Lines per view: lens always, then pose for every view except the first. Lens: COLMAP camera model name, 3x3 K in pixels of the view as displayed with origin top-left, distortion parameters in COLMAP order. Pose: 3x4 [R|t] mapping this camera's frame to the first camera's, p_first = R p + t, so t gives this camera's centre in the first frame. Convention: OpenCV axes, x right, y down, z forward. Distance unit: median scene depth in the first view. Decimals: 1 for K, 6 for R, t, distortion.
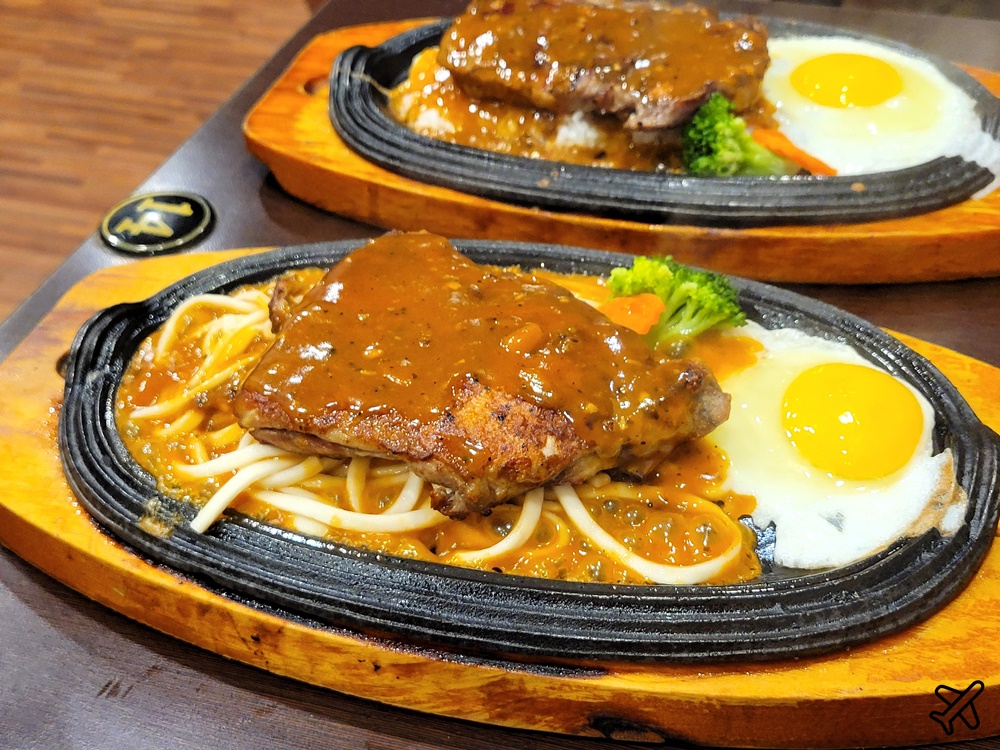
lens RADIAL K [[753.8, 0, 502.0], [0, 753.8, 376.7], [0, 0, 1]] dist [0.004097, -0.000788]
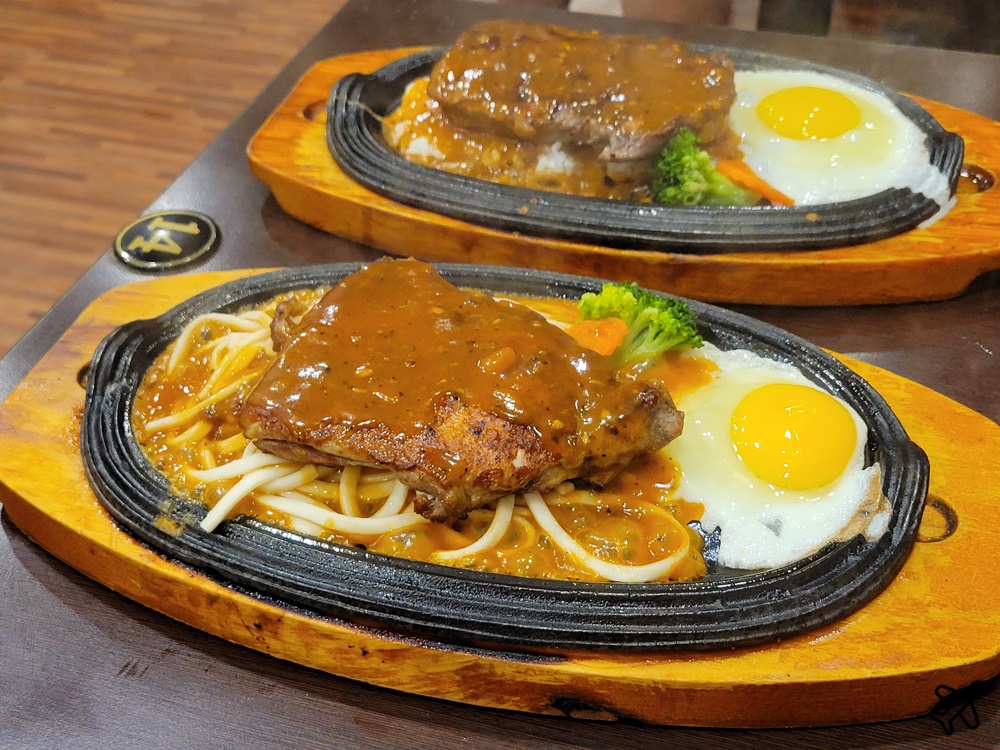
lens RADIAL K [[753.8, 0, 496.5], [0, 753.8, 373.1], [0, 0, 1]] dist [0.004097, -0.000788]
pose [[0.999955, 0.009014, -0.002795, 0.027333], [-0.008983, 0.999903, 0.010684, -0.042020], [0.002891, -0.010658, 0.999939, -0.111751]]
